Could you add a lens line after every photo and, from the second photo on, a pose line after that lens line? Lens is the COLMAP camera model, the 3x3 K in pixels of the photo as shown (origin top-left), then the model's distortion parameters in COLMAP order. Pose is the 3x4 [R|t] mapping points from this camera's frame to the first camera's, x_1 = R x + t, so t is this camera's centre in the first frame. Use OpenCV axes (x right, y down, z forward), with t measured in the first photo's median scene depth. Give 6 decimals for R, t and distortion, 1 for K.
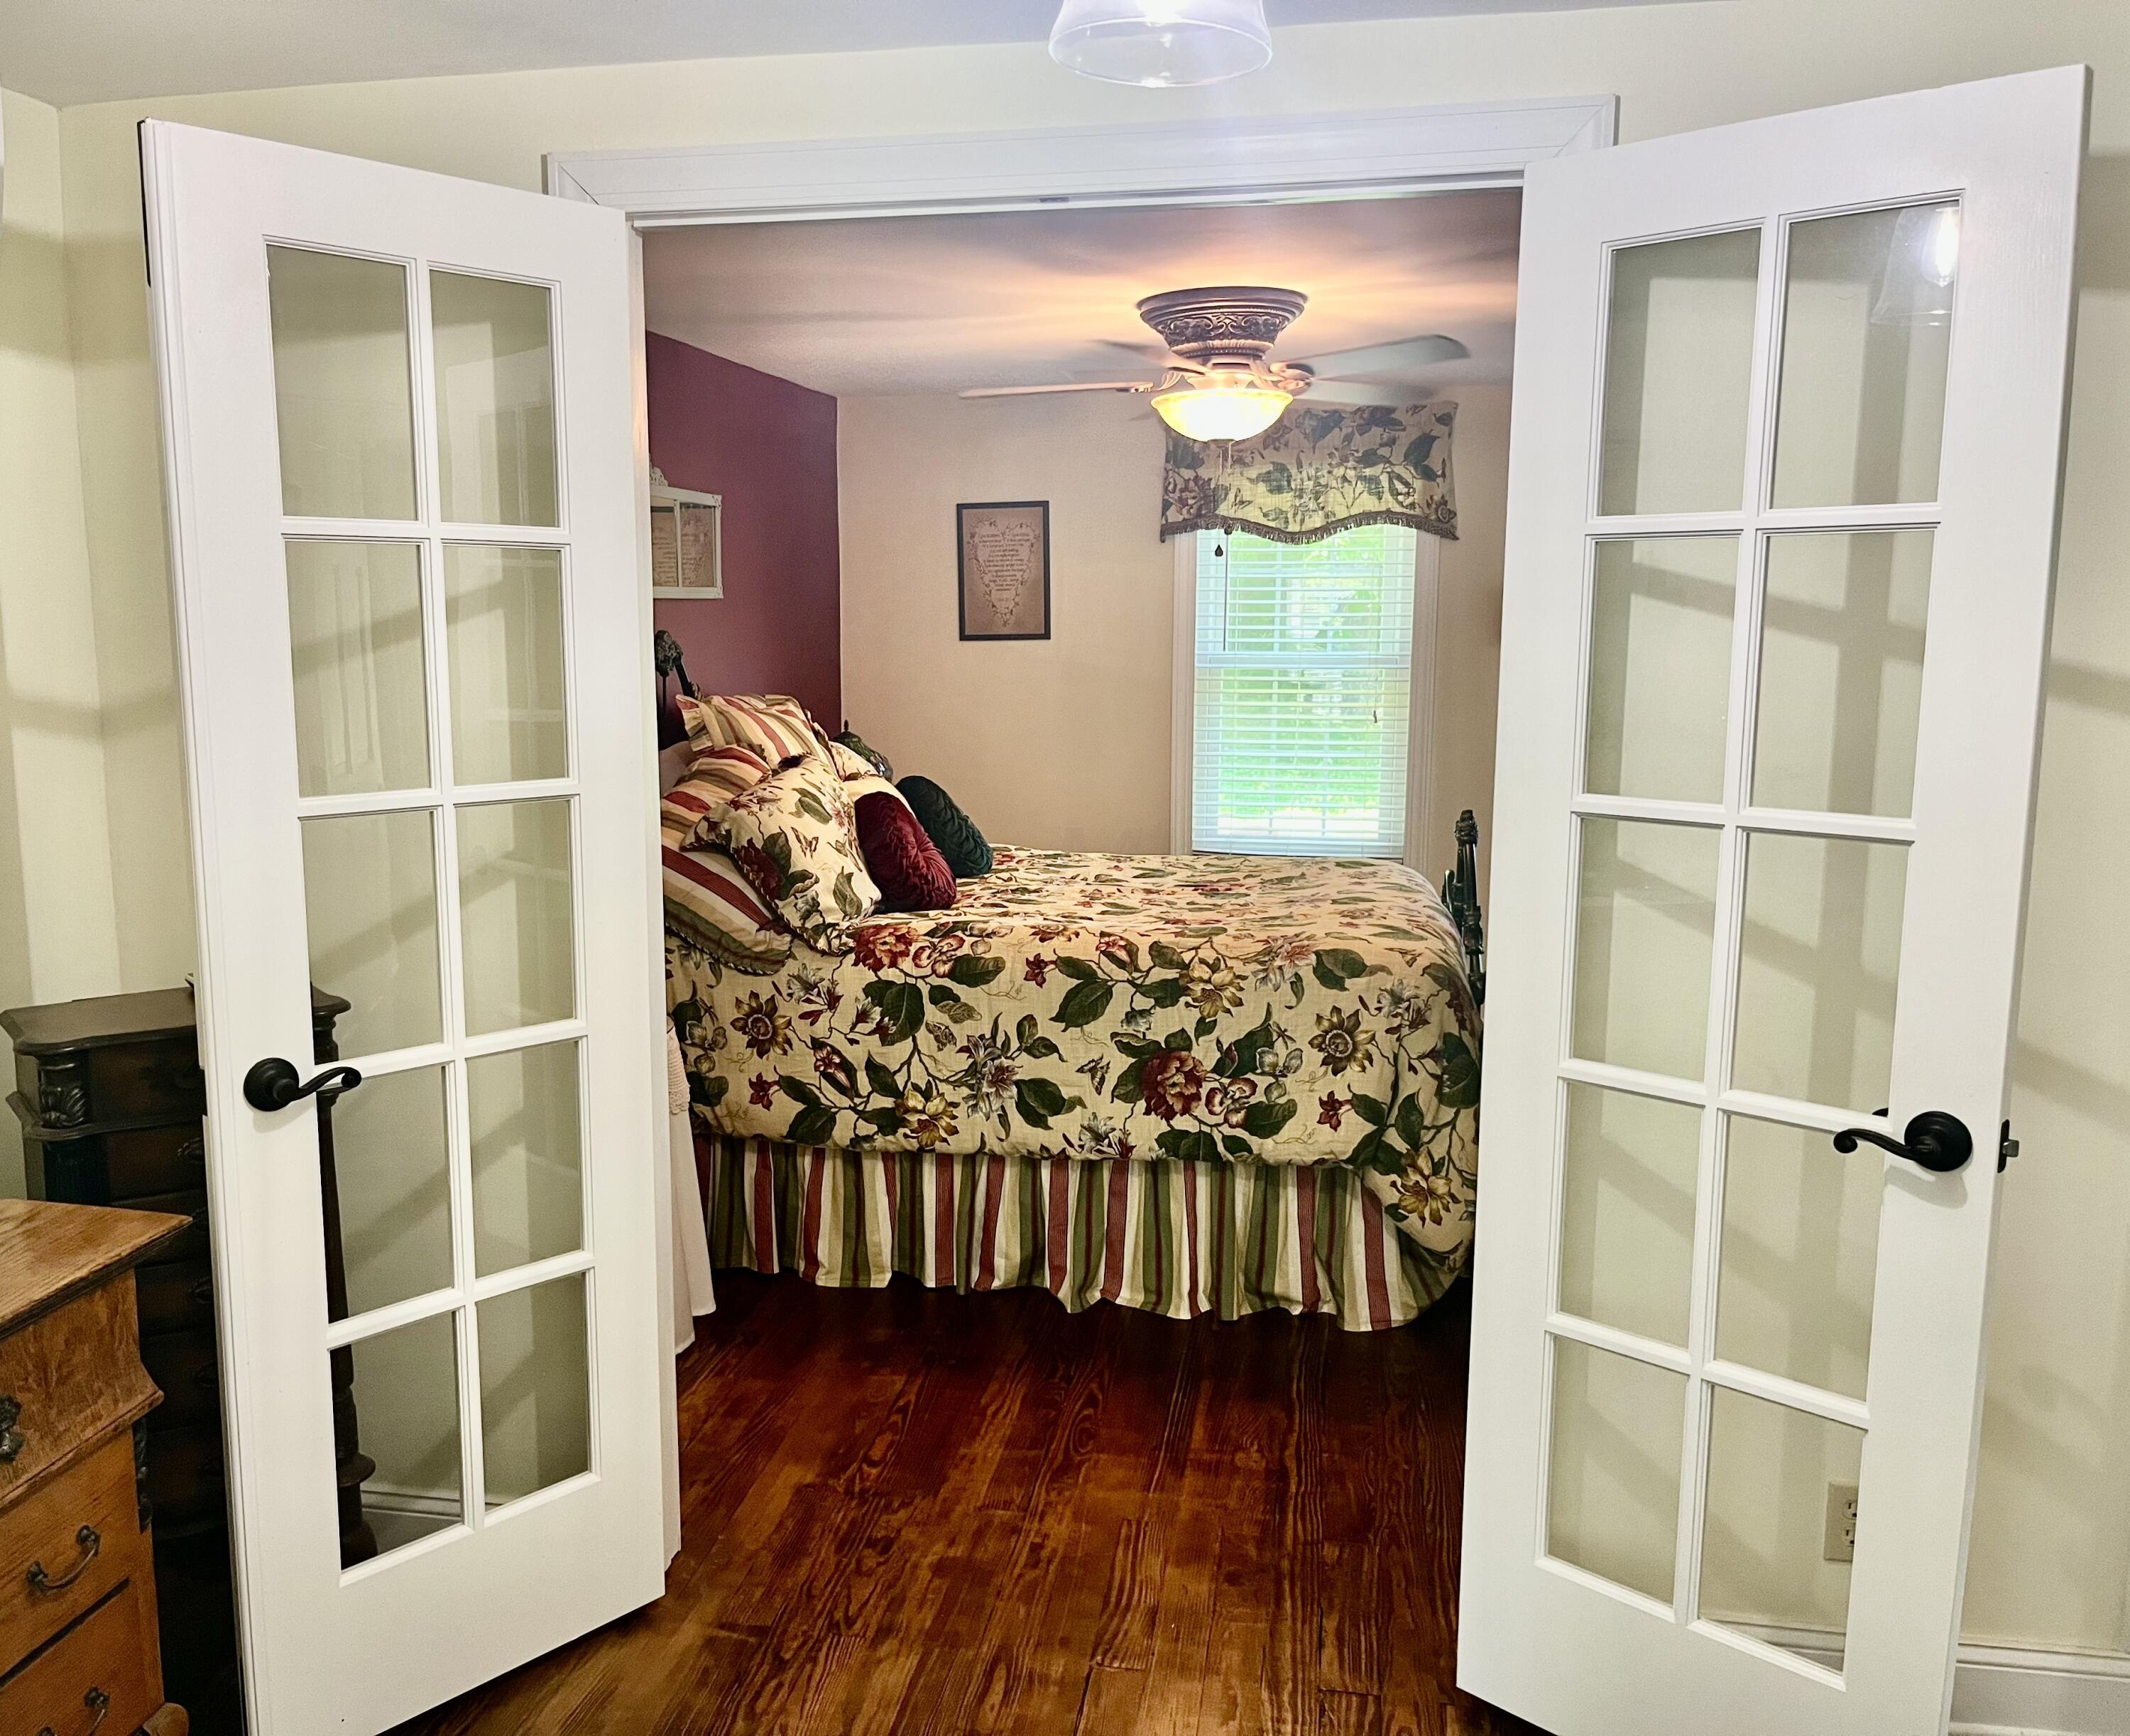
lens RADIAL K [[1769.4, 0, 1060.1], [0, 1769.4, 872.3], [0, 0, 1]] dist [-0.001163, 0.000861]
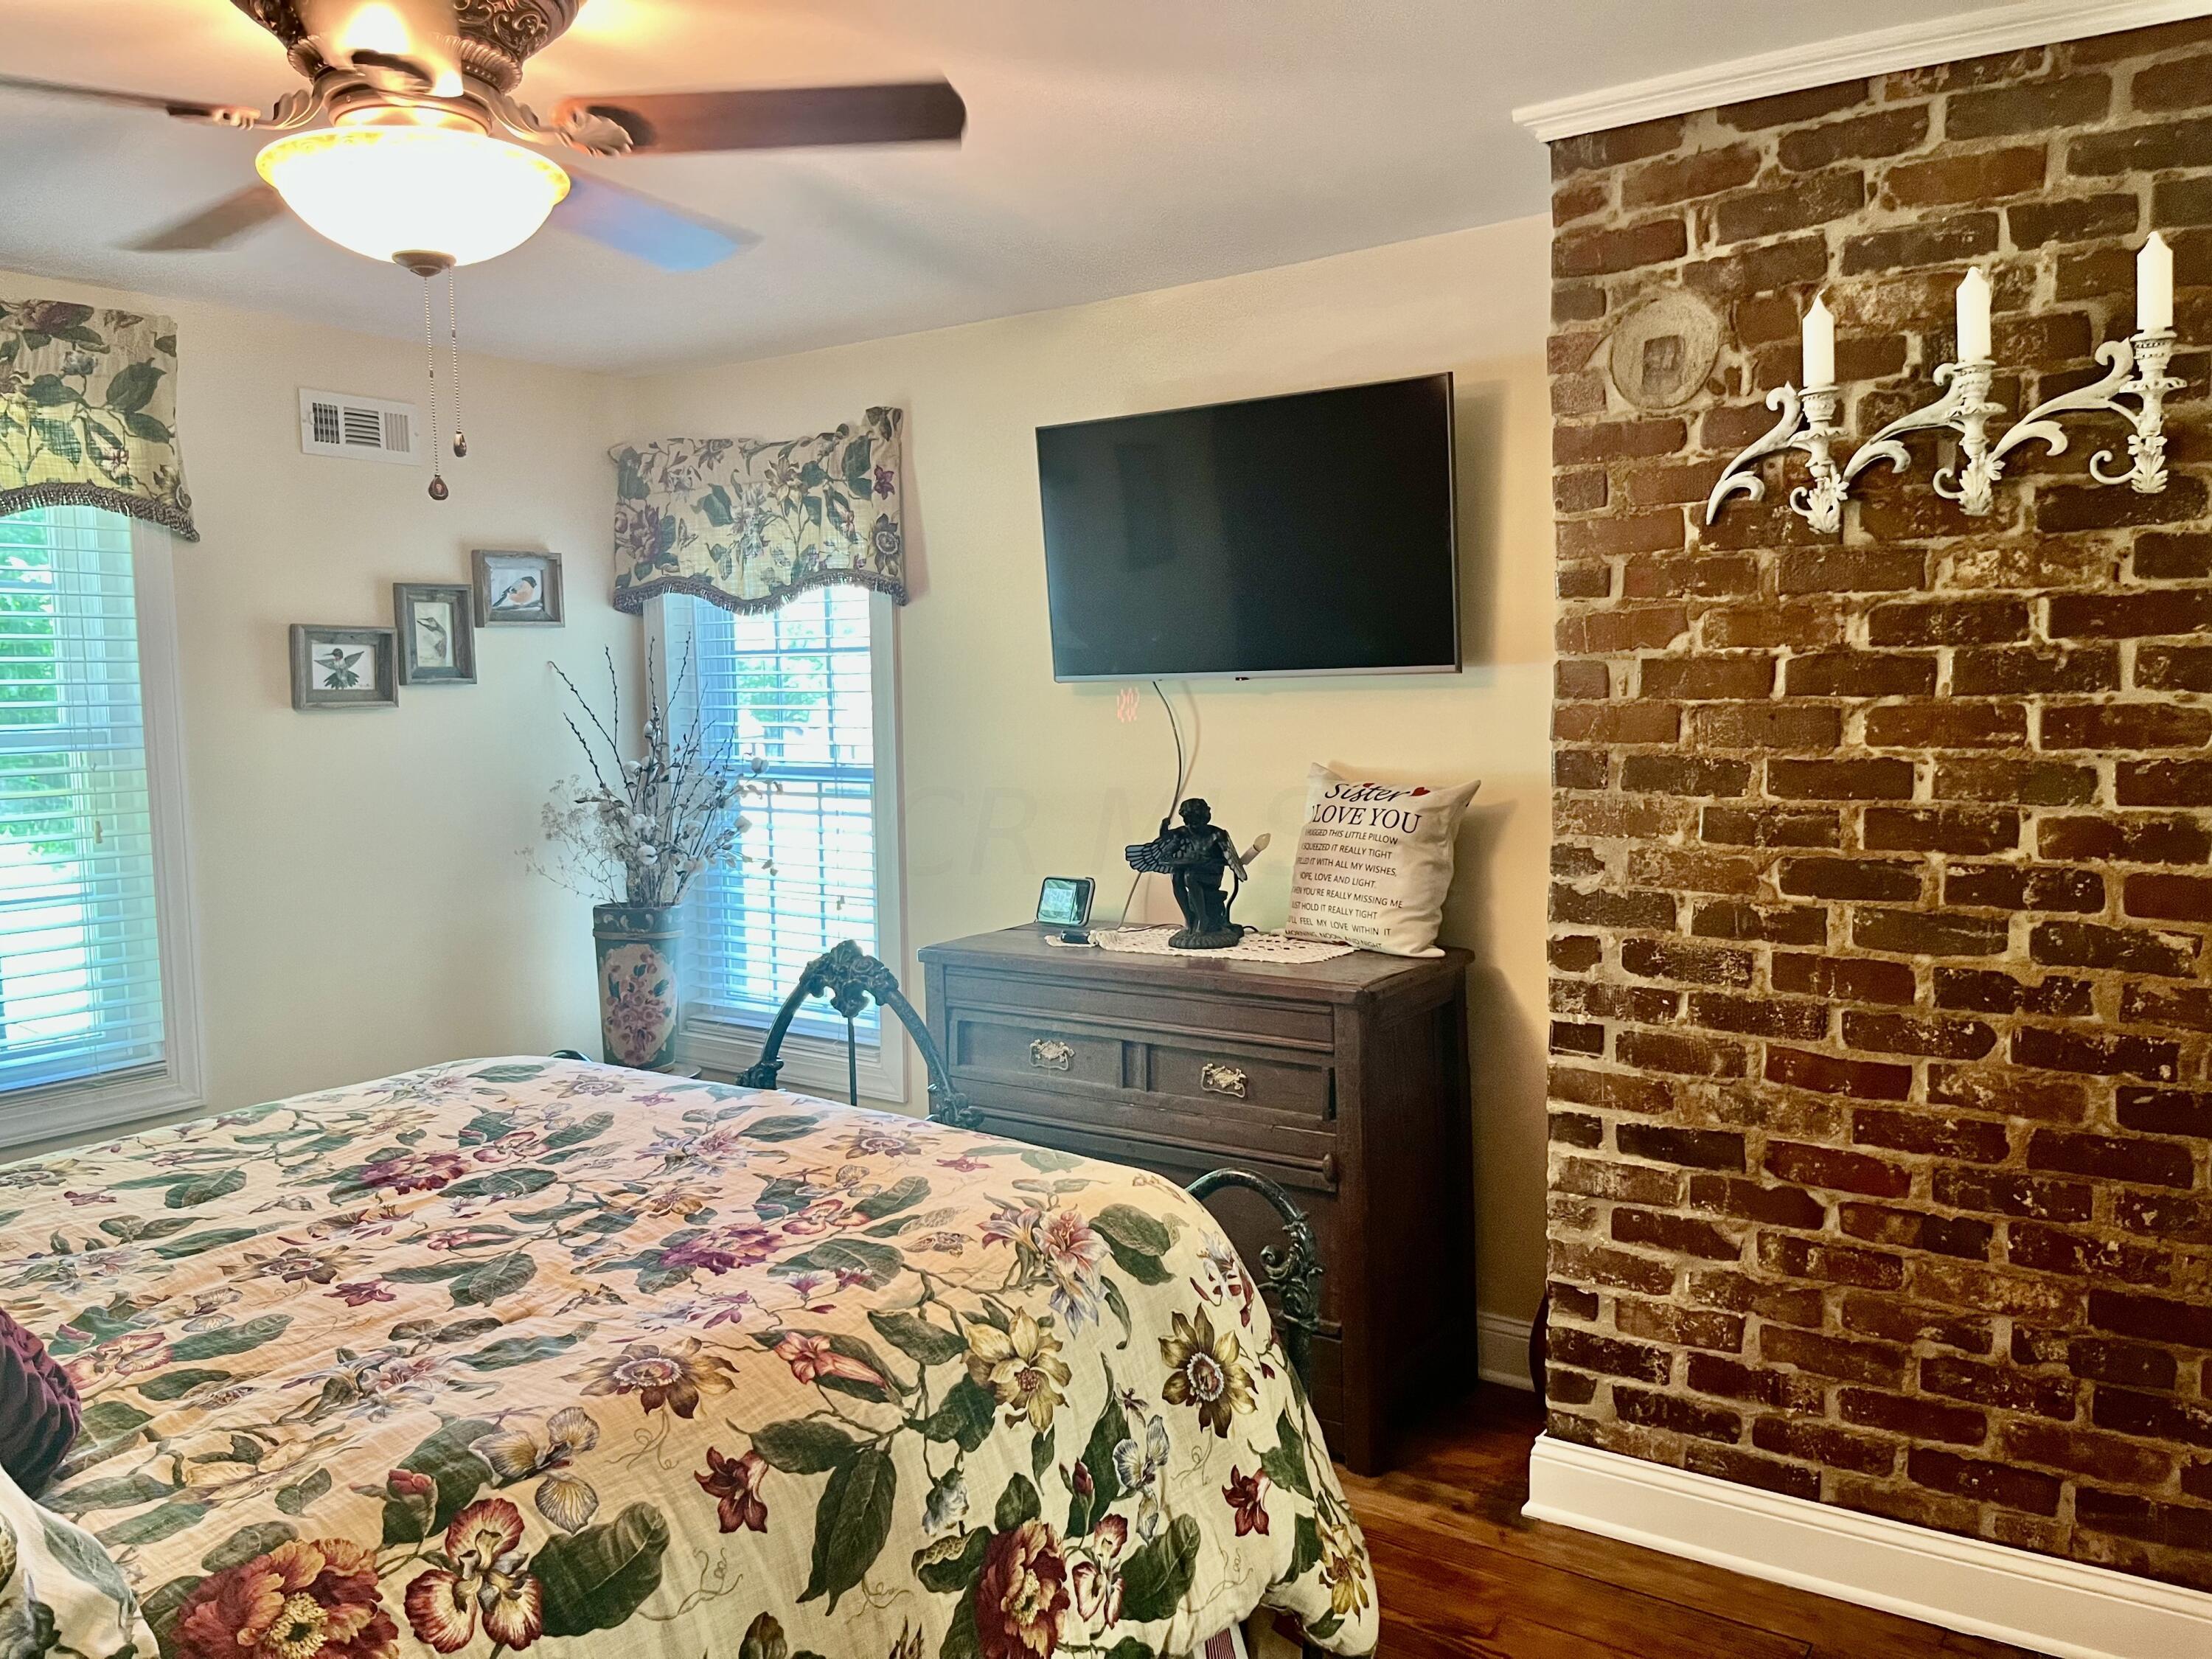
lens RADIAL K [[1678.1, 0, 1105.8], [0, 1678.1, 826.2], [0, 0, 1]] dist [0.033638, 0.000450]
pose [[0.444704, -0.093470, 0.890787, -0.298385], [0.152533, 0.987915, 0.027513, -0.089176], [-0.882594, 0.123639, 0.453587, 0.743324]]
